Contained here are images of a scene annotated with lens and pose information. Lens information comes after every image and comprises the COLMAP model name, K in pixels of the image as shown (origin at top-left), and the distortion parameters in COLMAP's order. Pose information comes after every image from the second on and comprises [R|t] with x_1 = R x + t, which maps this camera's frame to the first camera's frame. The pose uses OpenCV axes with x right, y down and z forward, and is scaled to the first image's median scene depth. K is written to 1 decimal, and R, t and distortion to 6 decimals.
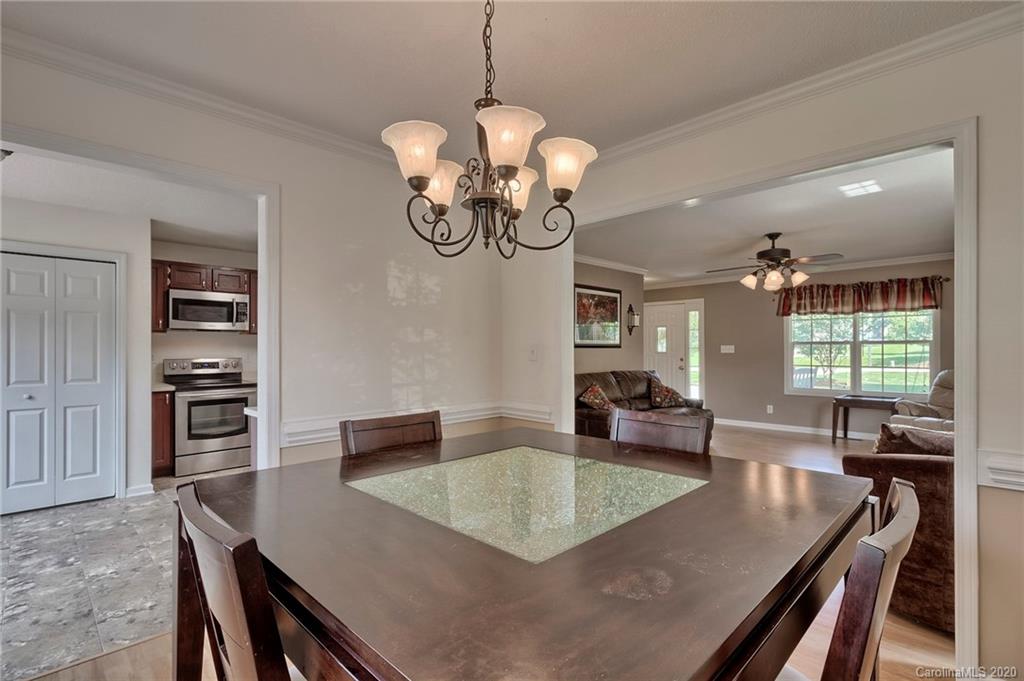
lens RADIAL K [[482.5, 0, 516.5], [0, 482.5, 330.9], [0, 0, 1]] dist [0.000123, -0.000085]
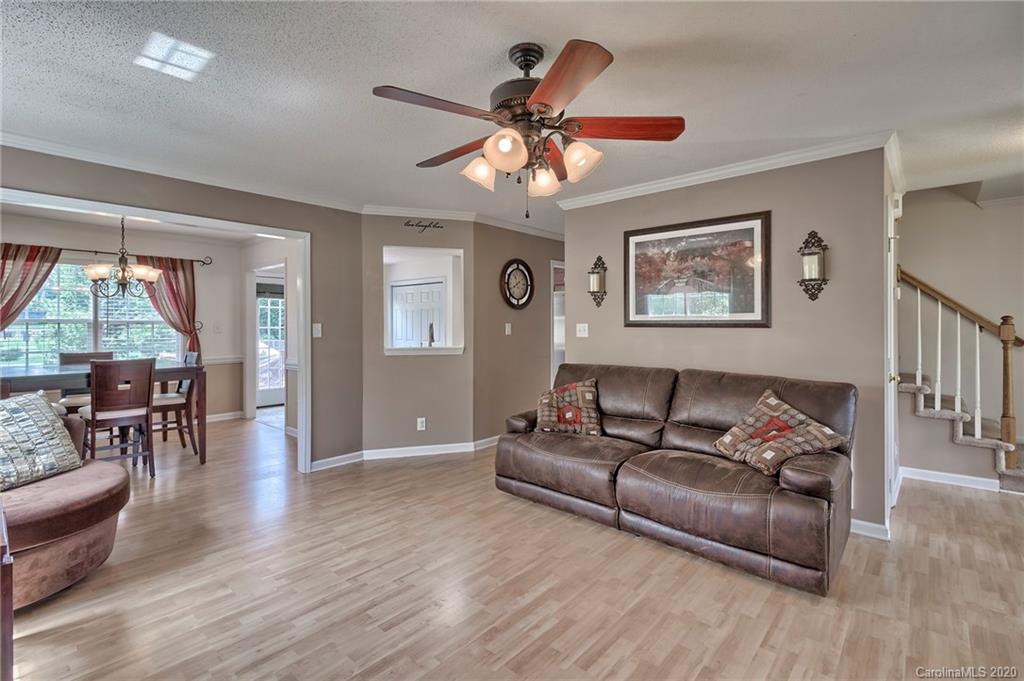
lens RADIAL K [[482.5, 0, 516.5], [0, 482.5, 330.9], [0, 0, 1]] dist [0.000123, -0.000085]
pose [[0.072510, 0.009967, -0.997318, 0.753570], [0.035034, 0.999308, 0.012534, 0.025422], [0.996752, -0.035849, 0.072110, 0.769452]]
